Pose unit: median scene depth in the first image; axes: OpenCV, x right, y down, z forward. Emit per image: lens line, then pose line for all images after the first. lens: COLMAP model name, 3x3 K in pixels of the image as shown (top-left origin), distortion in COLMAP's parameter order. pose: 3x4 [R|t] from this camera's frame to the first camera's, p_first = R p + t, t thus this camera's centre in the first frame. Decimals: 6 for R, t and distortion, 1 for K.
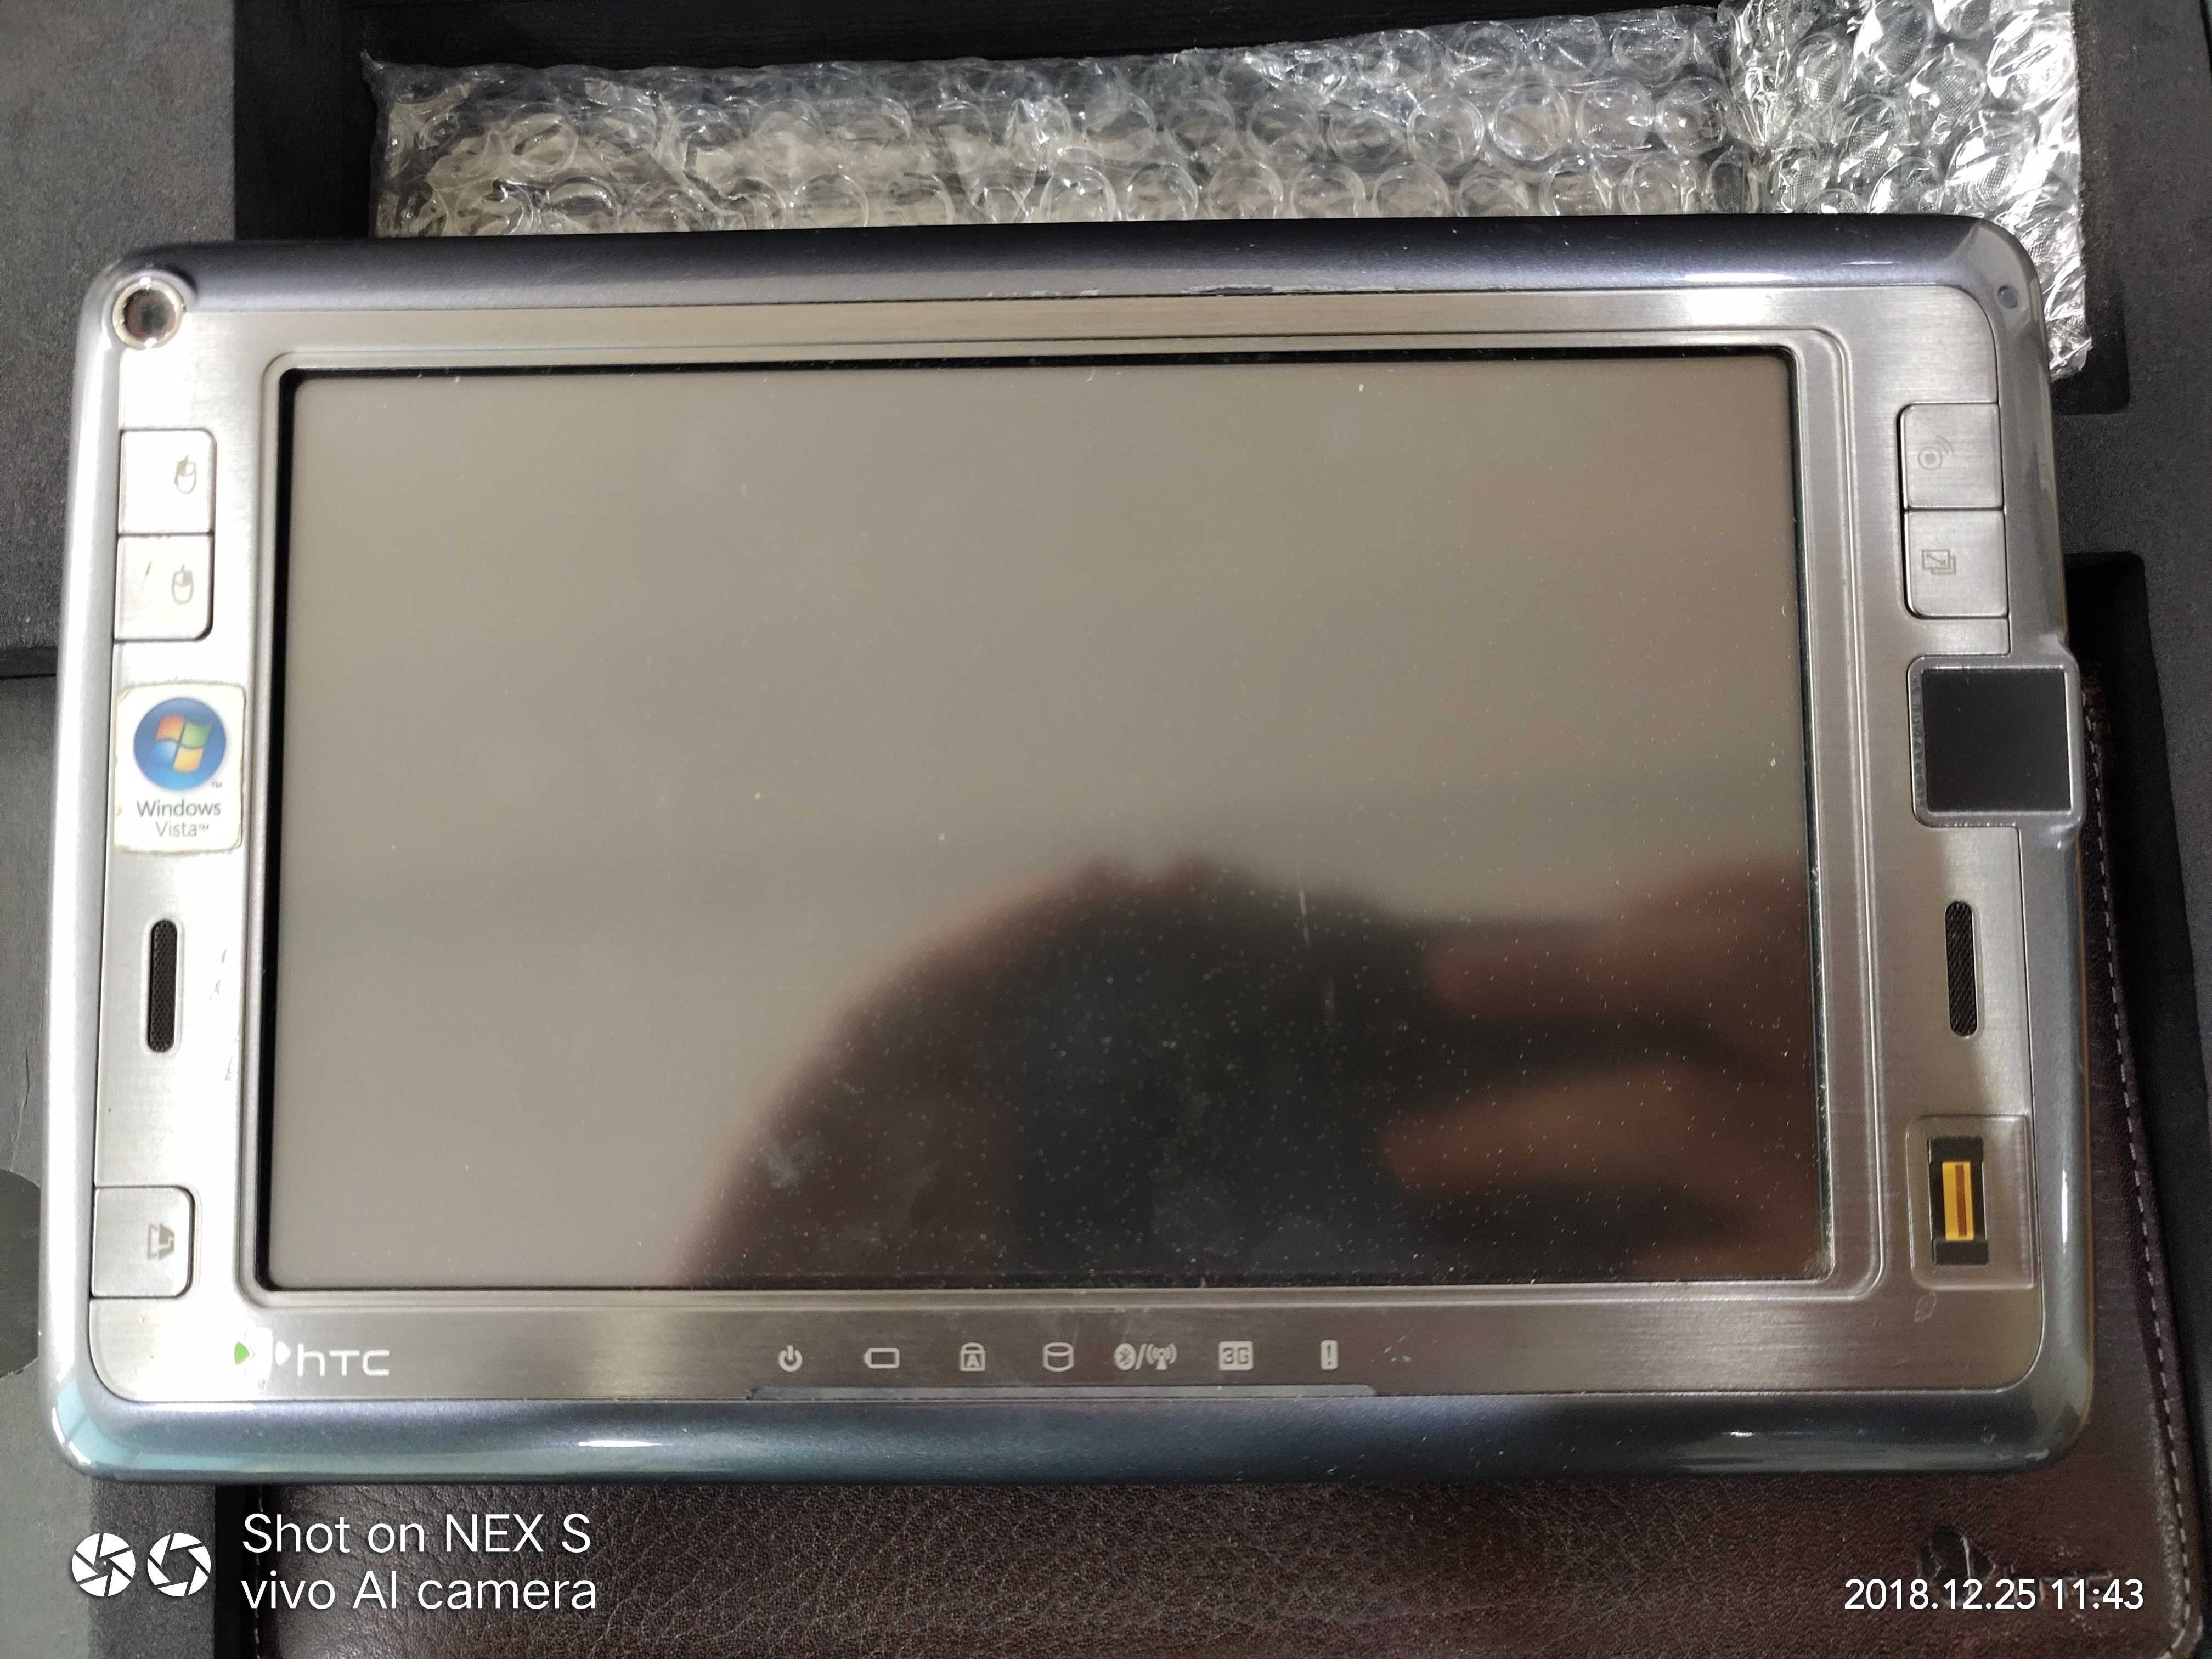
lens RADIAL K [[1832.3, 0, 1051.4], [0, 1832.3, 828.1], [0, 0, 1]] dist [-0.006302, -0.001133]
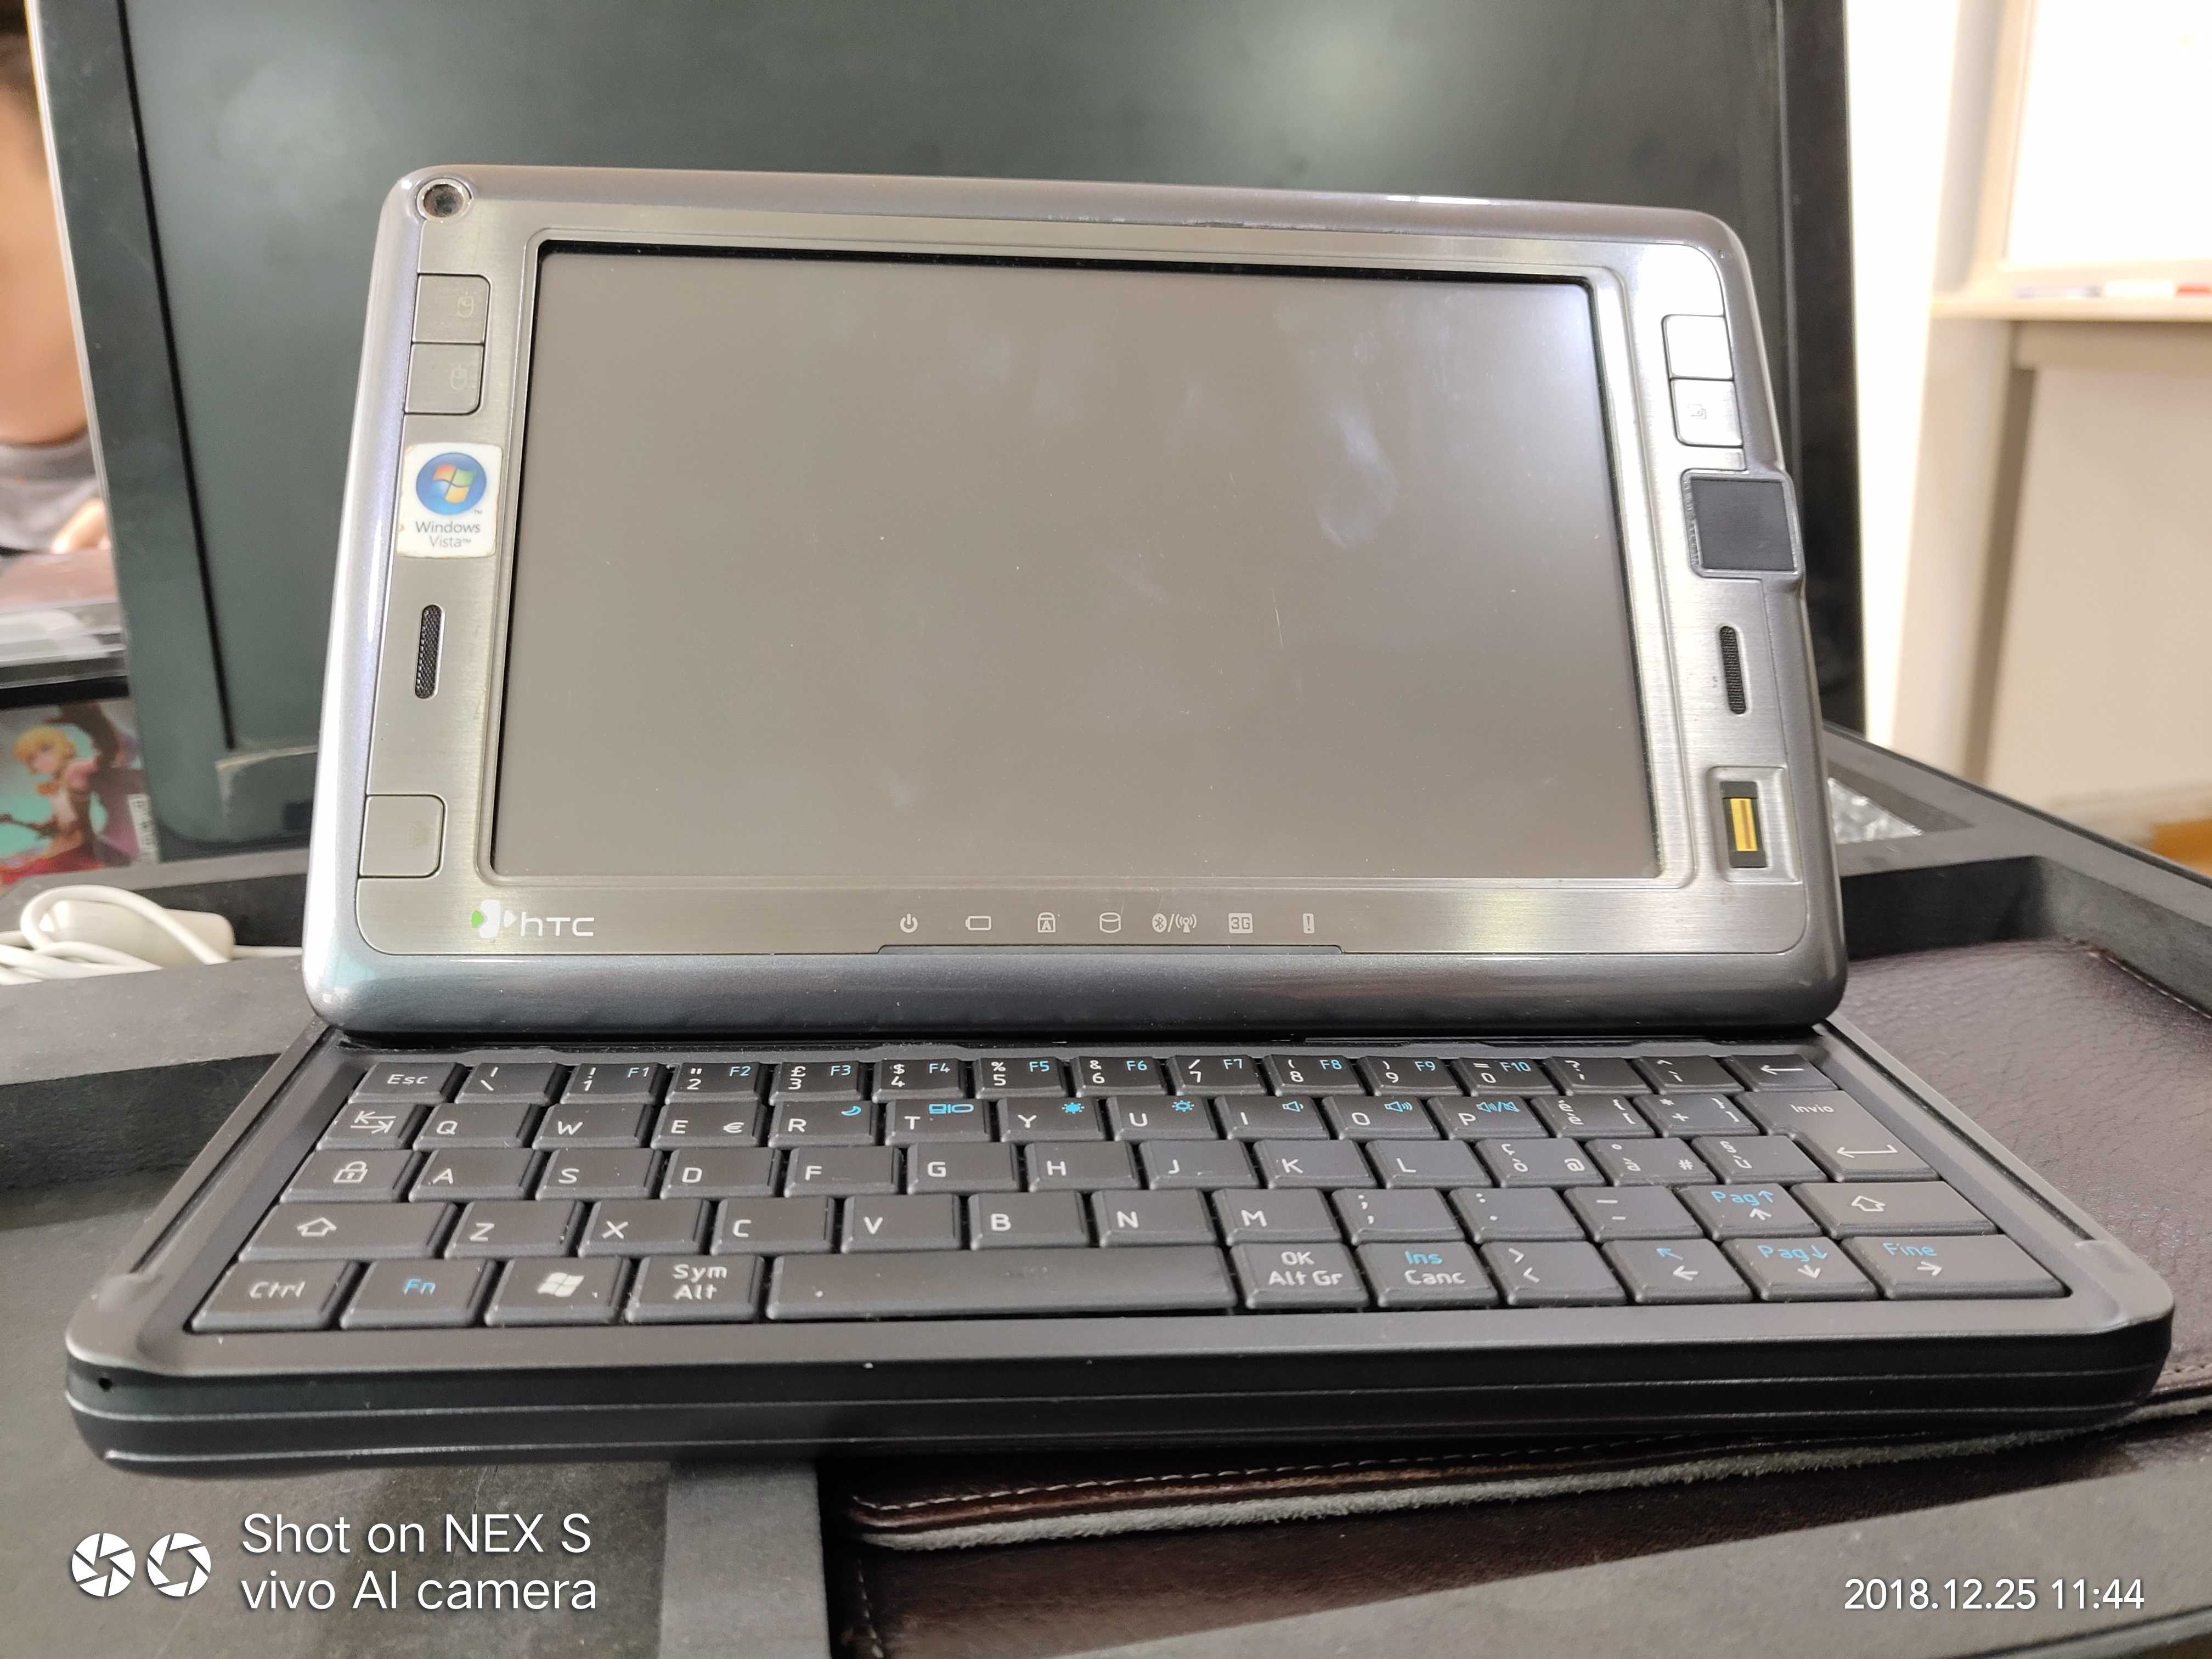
lens RADIAL K [[1832.3, 0, 1051.4], [0, 1832.3, 828.1], [0, 0, 1]] dist [-0.006302, -0.001133]
pose [[0.994217, 0.023344, 0.104825, -0.178240], [-0.000115, 0.976320, -0.216330, 0.504369], [-0.107393, 0.215067, 0.970676, -0.304009]]
